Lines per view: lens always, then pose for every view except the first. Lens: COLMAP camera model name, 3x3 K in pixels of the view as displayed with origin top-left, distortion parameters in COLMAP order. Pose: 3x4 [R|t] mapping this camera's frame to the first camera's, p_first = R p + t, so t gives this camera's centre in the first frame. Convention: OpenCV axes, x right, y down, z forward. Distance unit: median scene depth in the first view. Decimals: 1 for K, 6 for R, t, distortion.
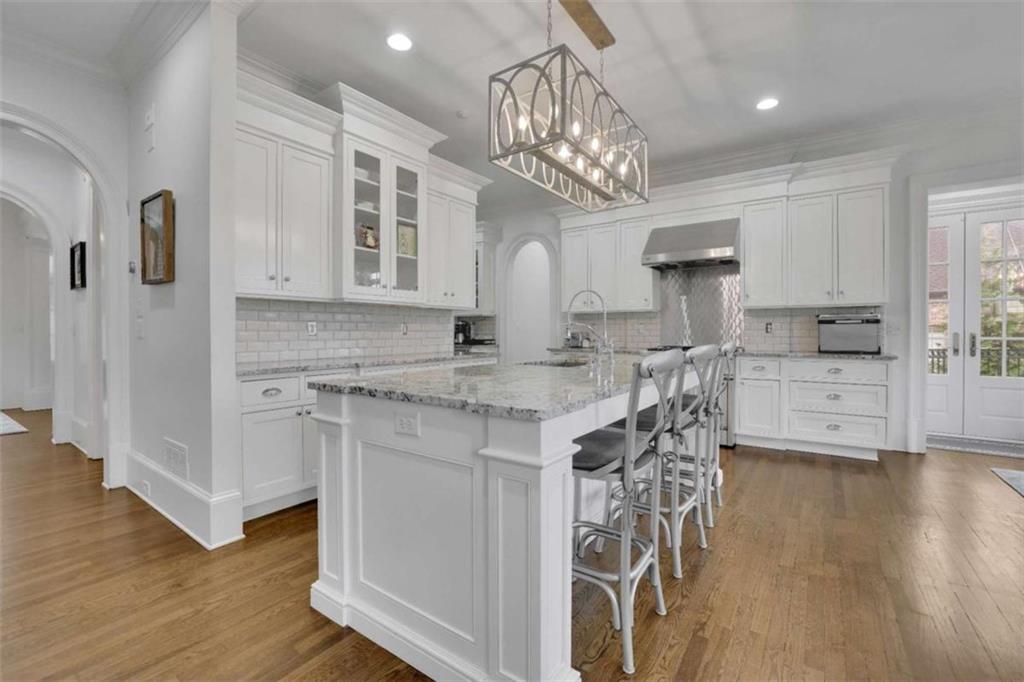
lens RADIAL K [[451.5, 0, 510.8], [0, 451.5, 333.7], [0, 0, 1]] dist [-0.031908, 0.008914]
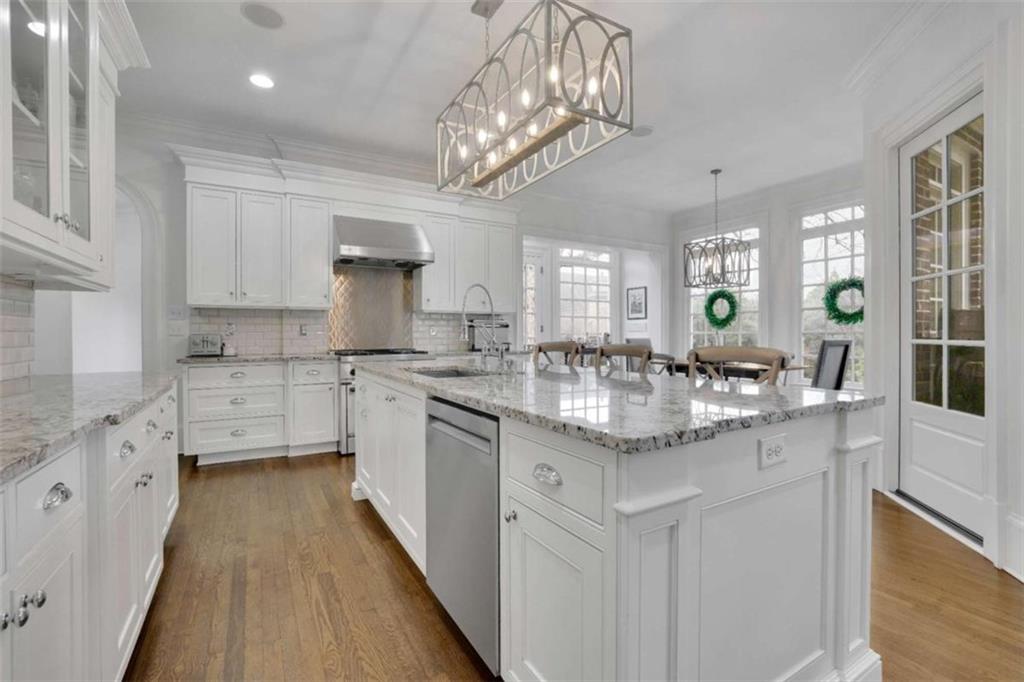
lens RADIAL K [[451.5, 0, 508.8], [0, 451.5, 333.2], [0, 0, 1]] dist [-0.031908, 0.008914]
pose [[0.401483, -0.007323, 0.915837, -0.598126], [0.011592, 0.999929, 0.002914, -0.004126], [-0.915793, 0.009447, 0.401539, 0.599193]]
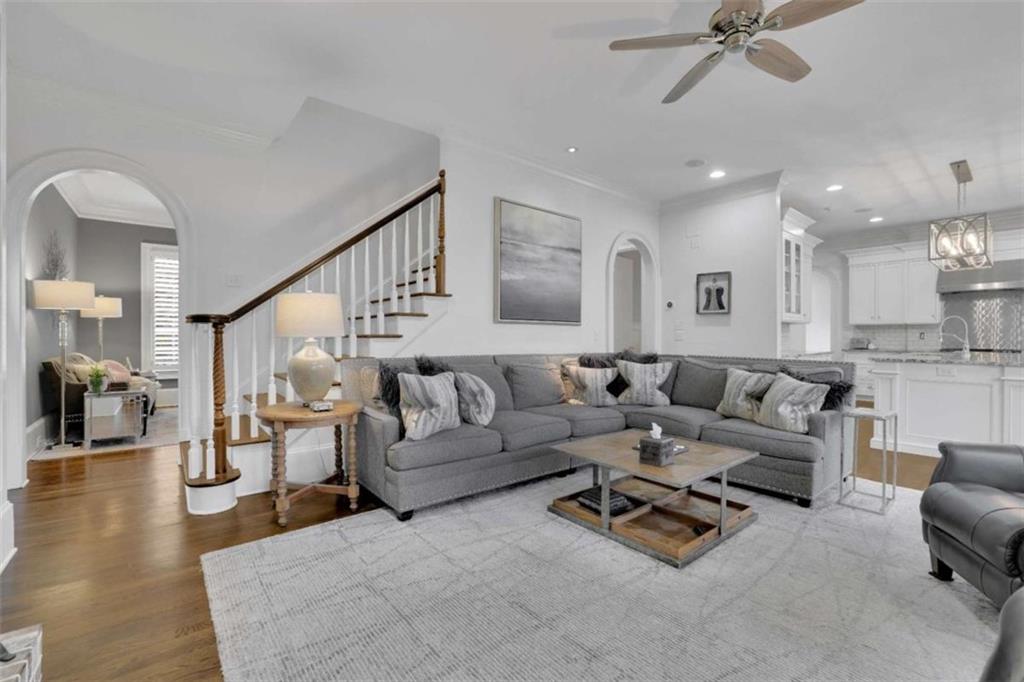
lens RADIAL K [[450.7, 0, 508.4], [0, 450.7, 335.2], [0, 0, 1]] dist [-0.000999, -0.000210]
pose [[0.971993, 0.004556, -0.234968, -1.189505], [-0.006156, 0.999963, -0.006078, 0.005981], [0.234931, 0.007354, 0.971984, -1.254927]]
